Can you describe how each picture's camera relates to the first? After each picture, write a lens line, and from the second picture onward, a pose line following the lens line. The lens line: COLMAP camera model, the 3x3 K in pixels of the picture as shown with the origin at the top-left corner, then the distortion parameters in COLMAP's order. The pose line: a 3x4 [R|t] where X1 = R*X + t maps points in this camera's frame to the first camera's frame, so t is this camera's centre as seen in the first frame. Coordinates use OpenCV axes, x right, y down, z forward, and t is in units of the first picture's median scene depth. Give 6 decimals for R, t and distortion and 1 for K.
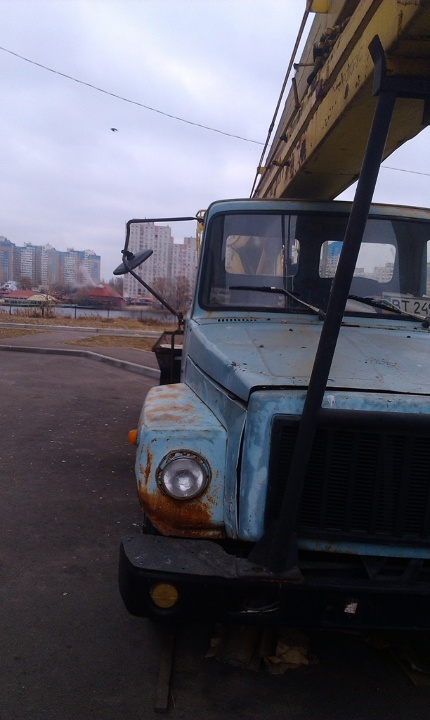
lens RADIAL K [[571.7, 0, 211.9], [0, 571.7, 359.4], [0, 0, 1]] dist [0.051575, -0.058296]
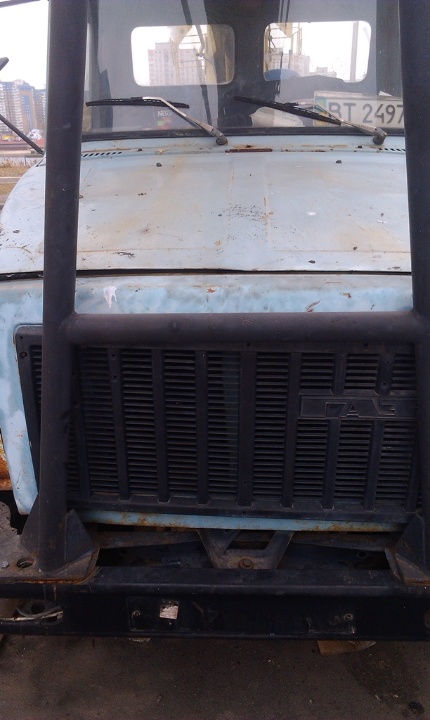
lens RADIAL K [[571.7, 0, 217.9], [0, 571.7, 361.3], [0, 0, 1]] dist [0.051575, -0.058296]
pose [[0.996062, -0.052480, -0.071464, 0.340360], [0.069806, 0.961124, 0.267147, -0.008439], [0.054666, -0.271083, 0.961002, 0.437664]]
